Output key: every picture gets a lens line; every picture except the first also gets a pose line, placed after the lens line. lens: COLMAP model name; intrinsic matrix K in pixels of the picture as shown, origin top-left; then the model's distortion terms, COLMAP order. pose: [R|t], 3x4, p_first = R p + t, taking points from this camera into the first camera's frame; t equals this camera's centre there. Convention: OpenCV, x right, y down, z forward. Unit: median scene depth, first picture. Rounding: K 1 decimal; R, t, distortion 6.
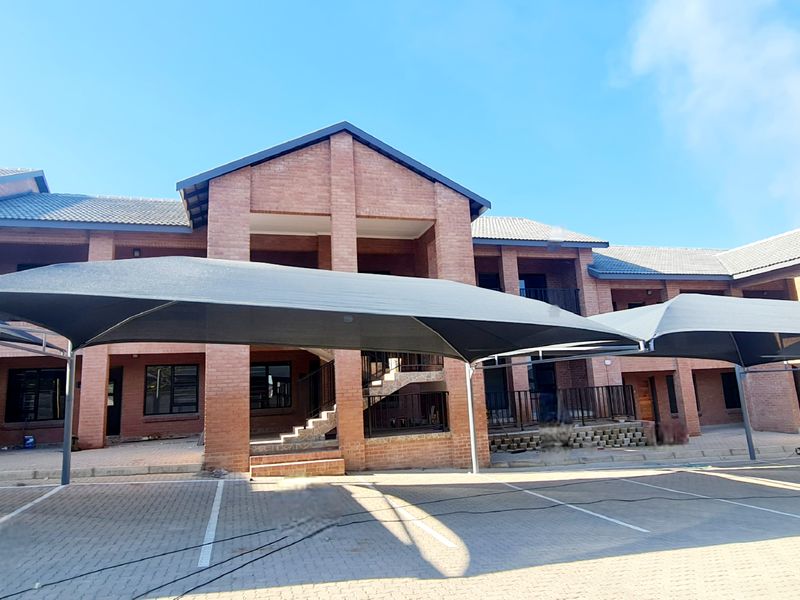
lens RADIAL K [[527.1, 0, 401.3], [0, 527.1, 296.2], [0, 0, 1]] dist [-0.003197, -0.000750]
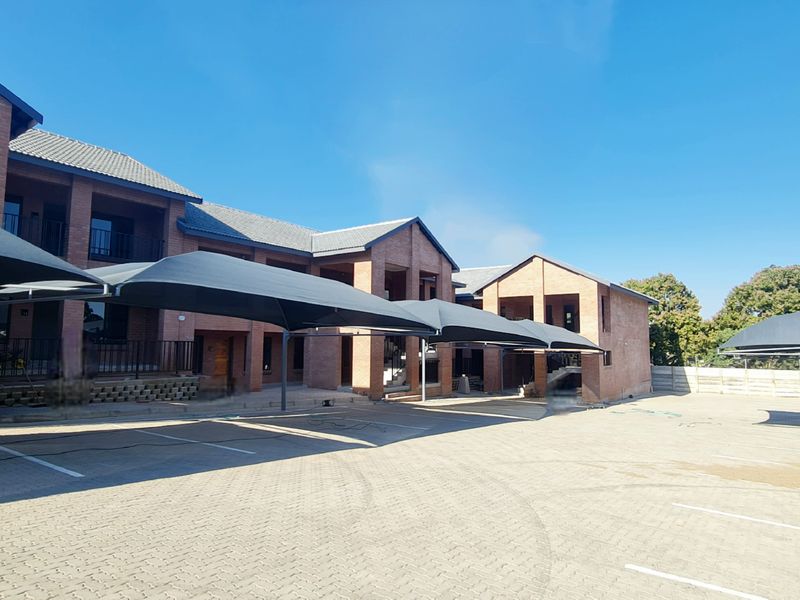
lens RADIAL K [[527.1, 0, 401.3], [0, 527.1, 296.2], [0, 0, 1]] dist [-0.003197, -0.000750]
pose [[0.792231, 0.114415, 0.599399, 0.121078], [-0.156388, 0.987528, 0.018197, 0.001531], [-0.589841, -0.108155, 0.800244, -0.039615]]
